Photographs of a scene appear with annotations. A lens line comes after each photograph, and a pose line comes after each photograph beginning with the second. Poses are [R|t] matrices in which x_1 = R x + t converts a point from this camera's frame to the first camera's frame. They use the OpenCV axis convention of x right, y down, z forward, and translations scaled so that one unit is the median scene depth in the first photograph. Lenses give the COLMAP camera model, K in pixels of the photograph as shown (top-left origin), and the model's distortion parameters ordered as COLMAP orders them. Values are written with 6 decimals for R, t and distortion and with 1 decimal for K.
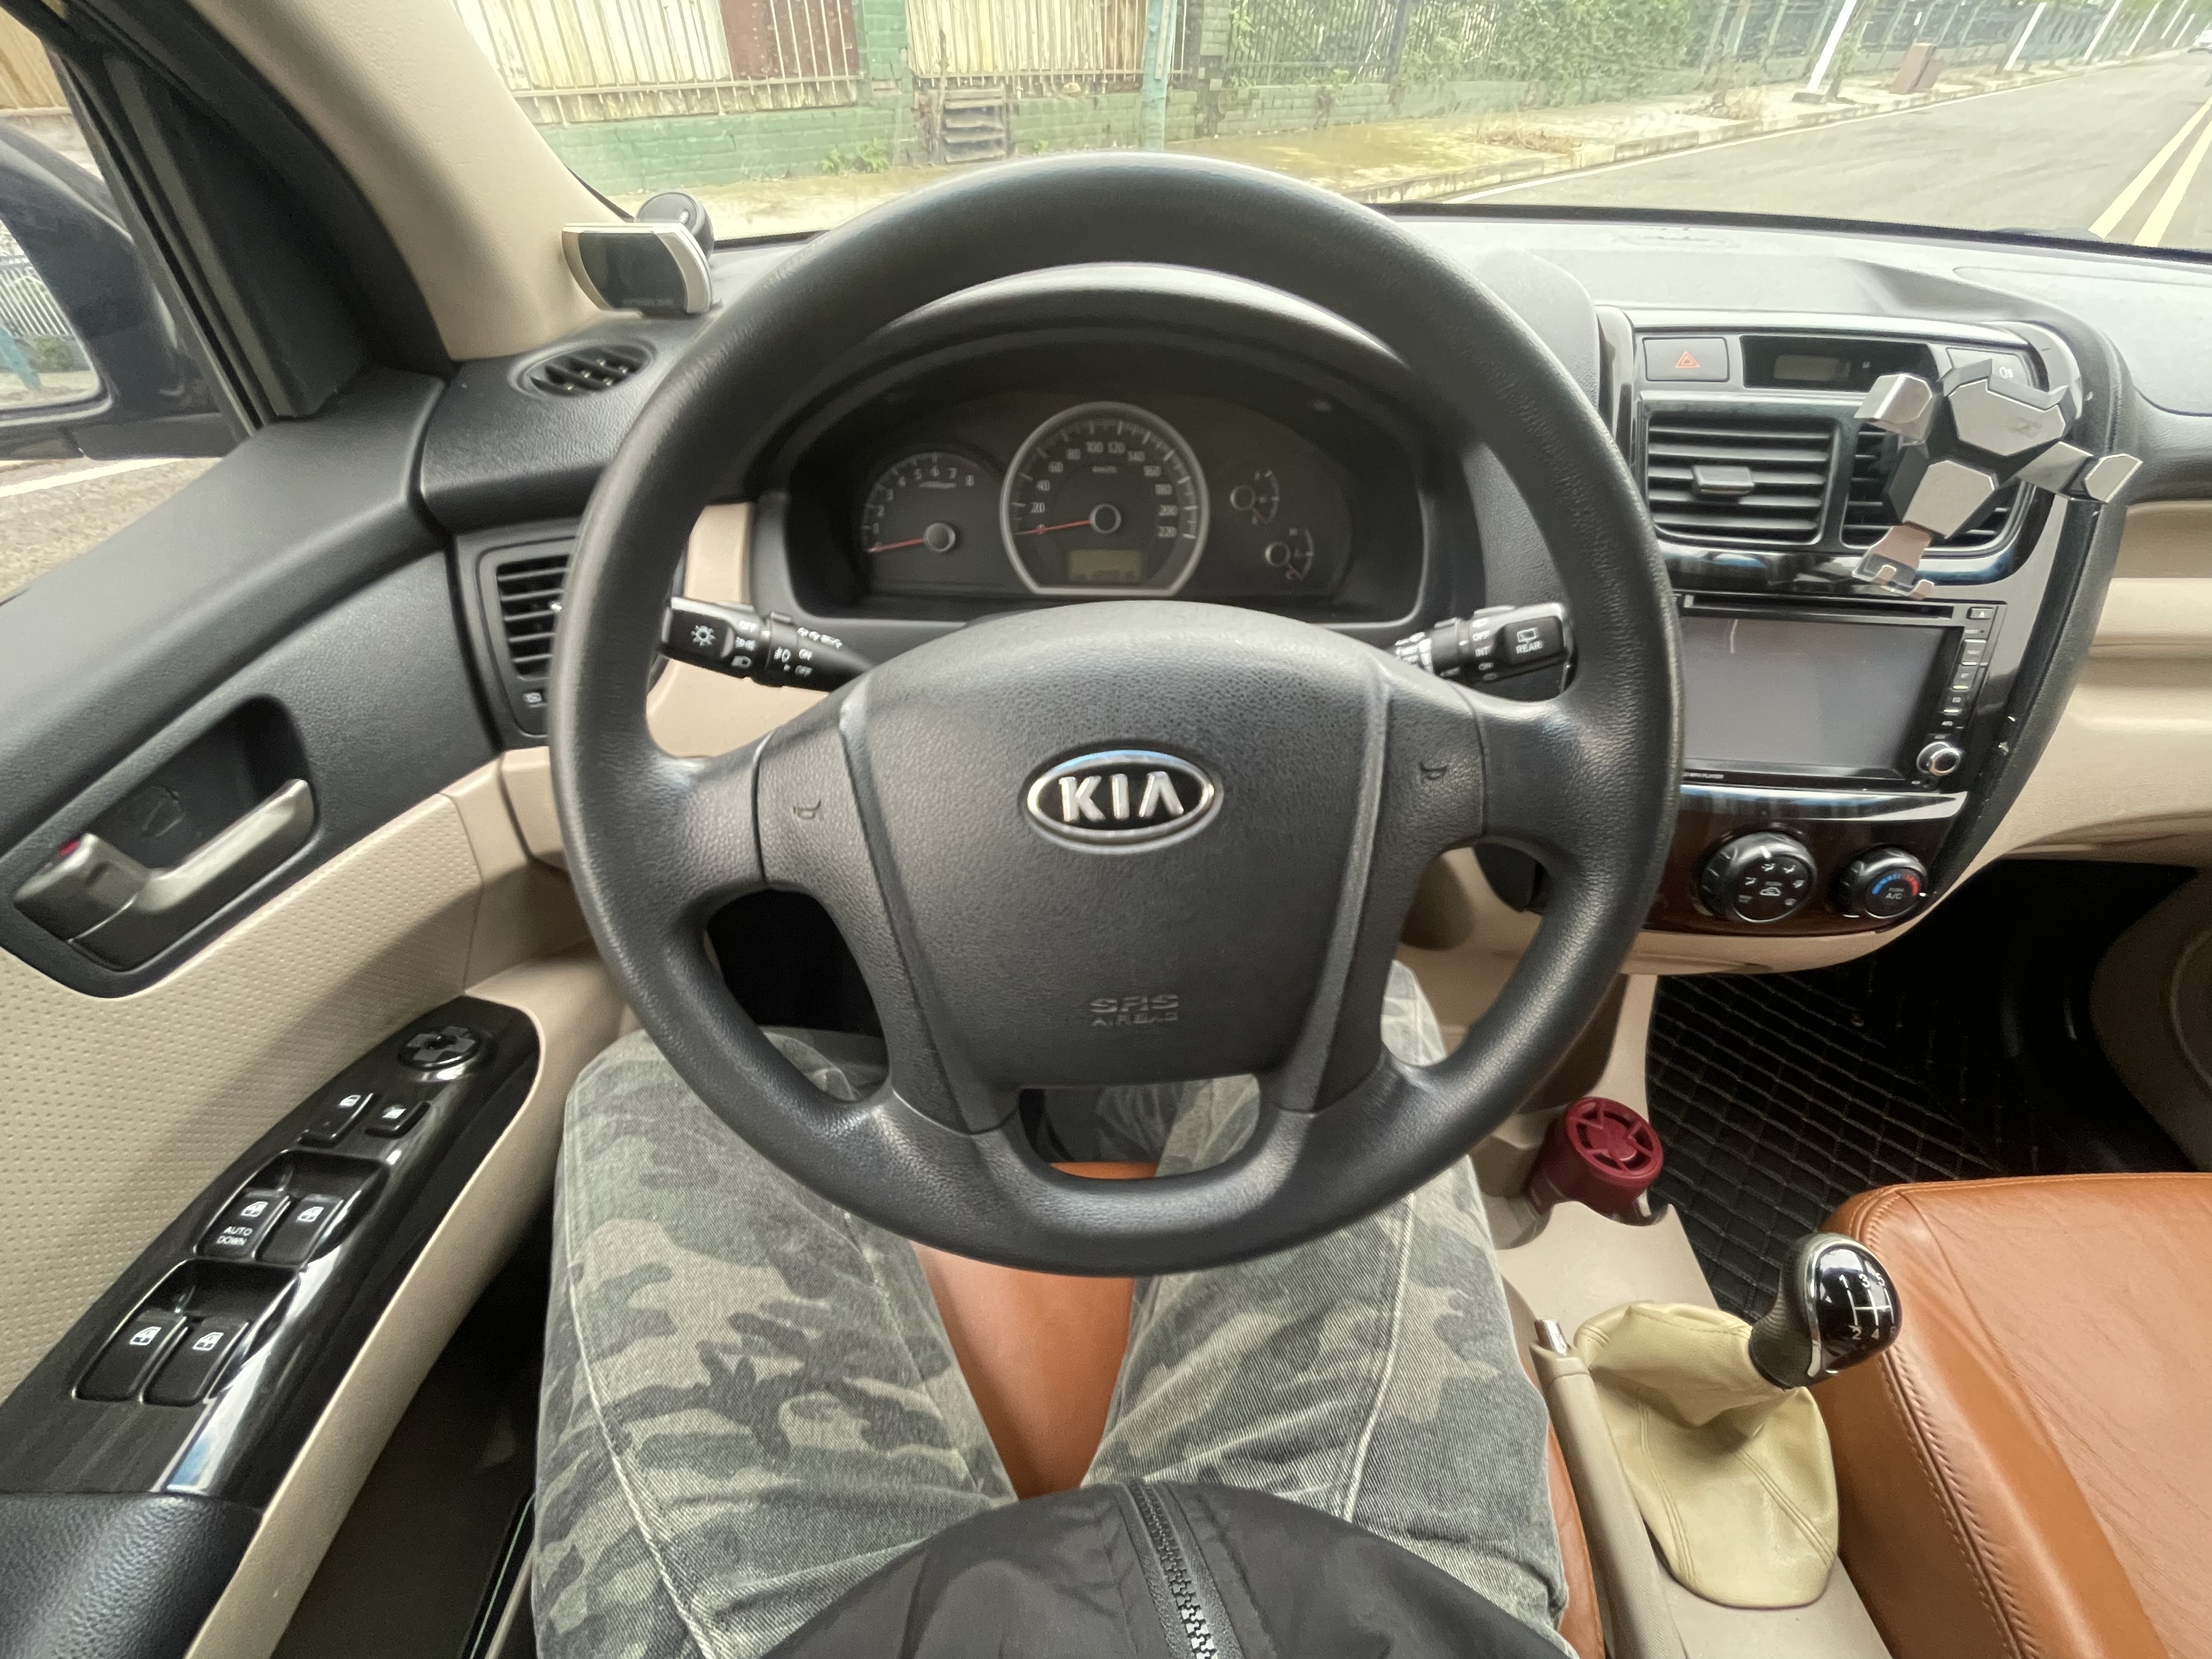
lens RADIAL K [[911.0, 0, 1107.6], [0, 911.0, 834.5], [0, 0, 1]] dist [-0.014400, 0.001177]
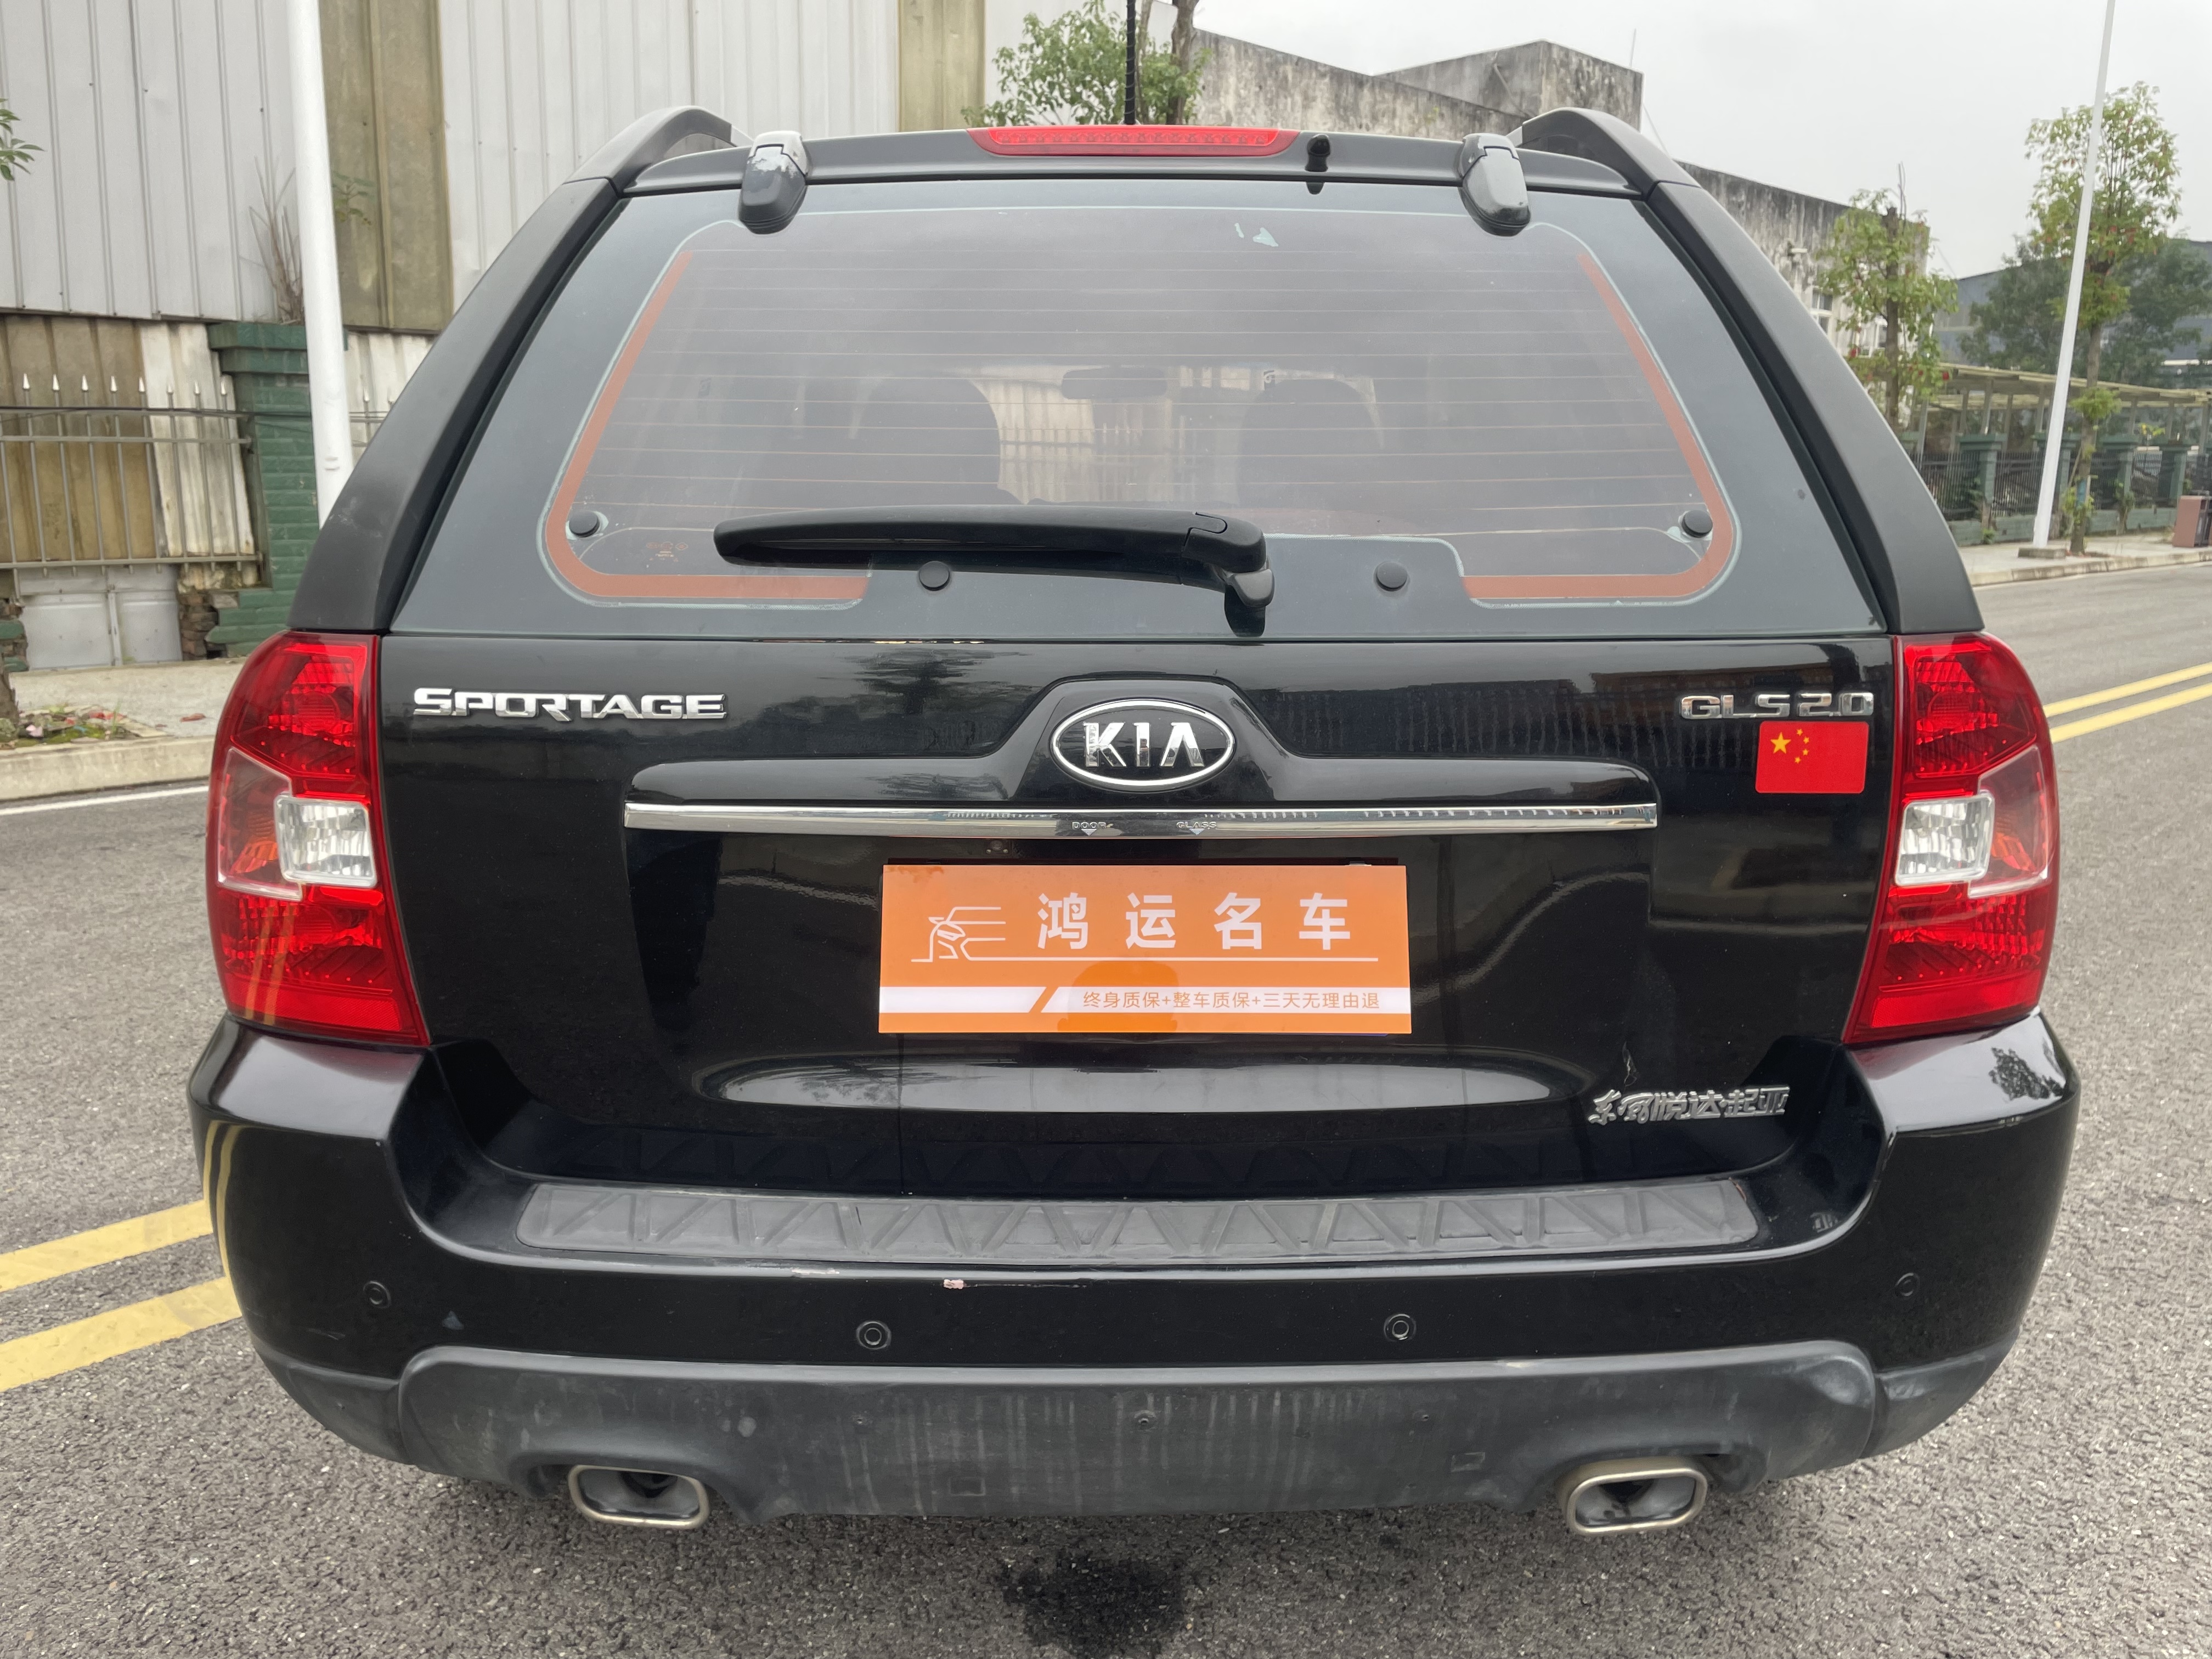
lens RADIAL K [[1675.6, 0, 1109.9], [0, 1675.6, 820.1], [0, 0, 1]] dist [0.072172, -0.097303]
pose [[0.999487, -0.009406, -0.030626, 0.739294], [-0.007960, 0.853057, -0.521758, 4.117411], [0.031034, 0.521734, 0.852544, -4.351262]]
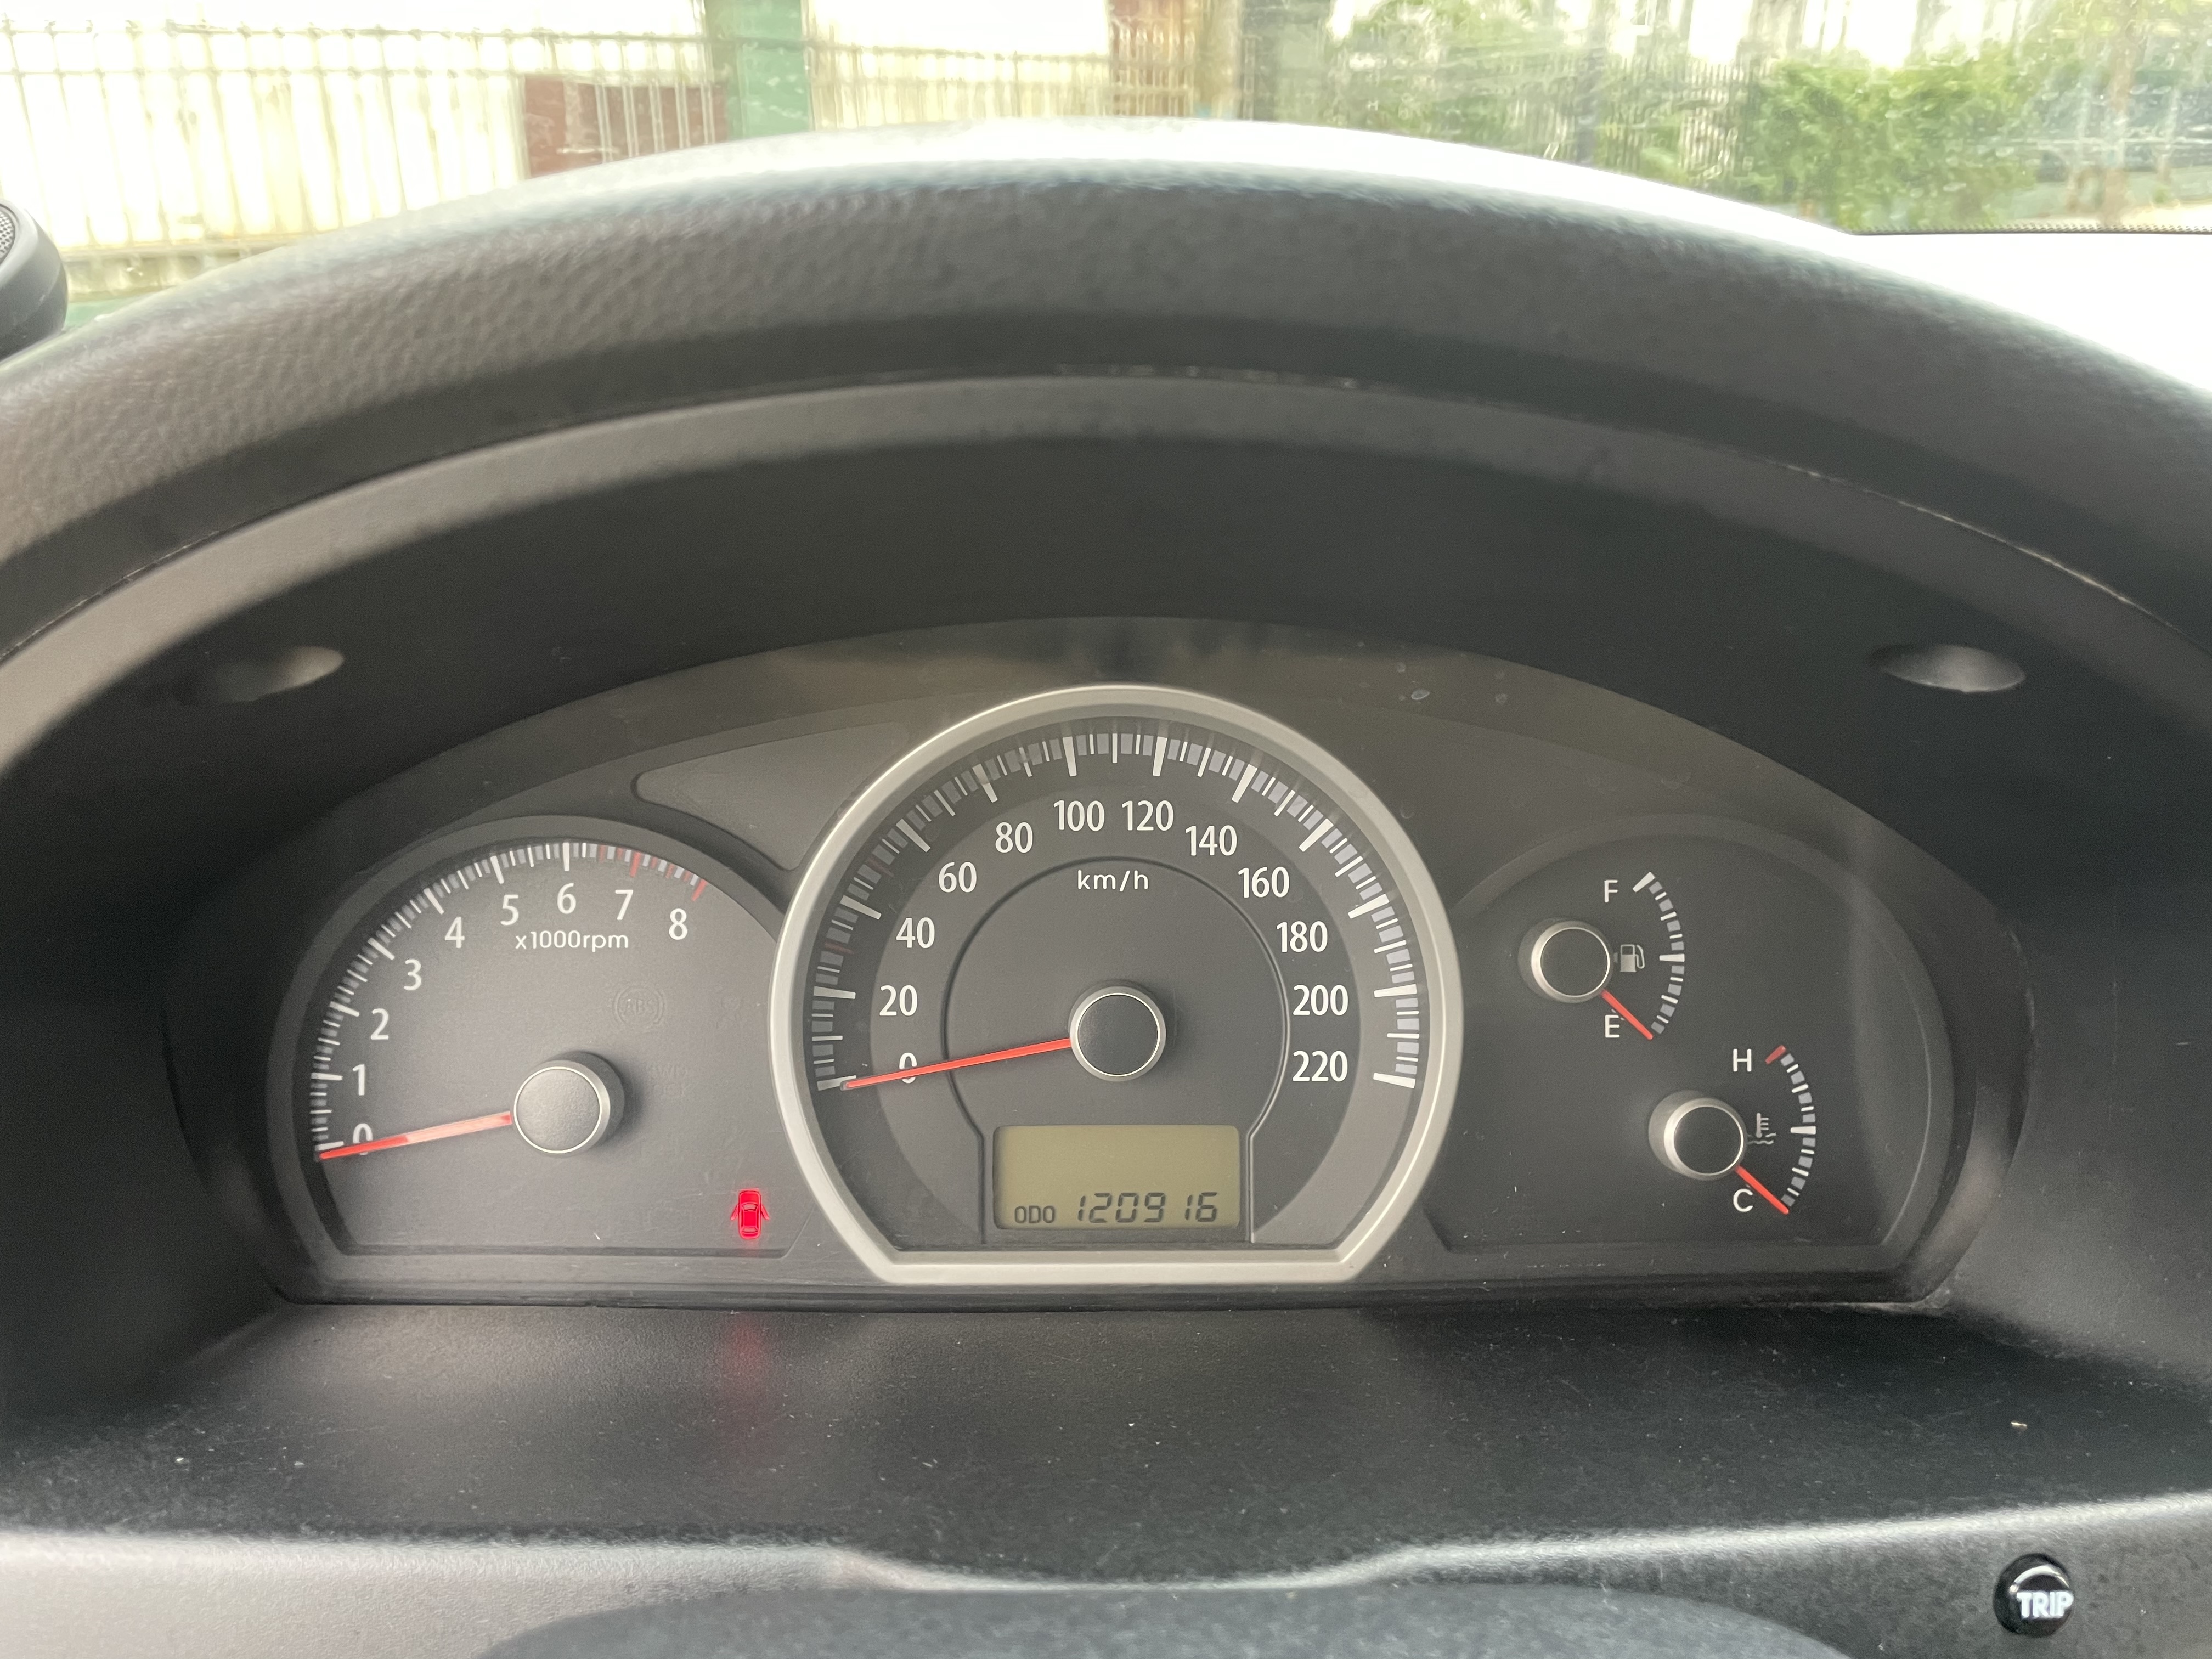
lens RADIAL K [[1675.6, 0, 1110.5], [0, 1675.6, 864.1], [0, 0, 1]] dist [0.072172, -0.097303]
pose [[0.999622, -0.019120, -0.019738, 0.007178], [0.011446, 0.942680, -0.333502, -0.211424], [0.024983, 0.333150, 0.942543, 0.447545]]
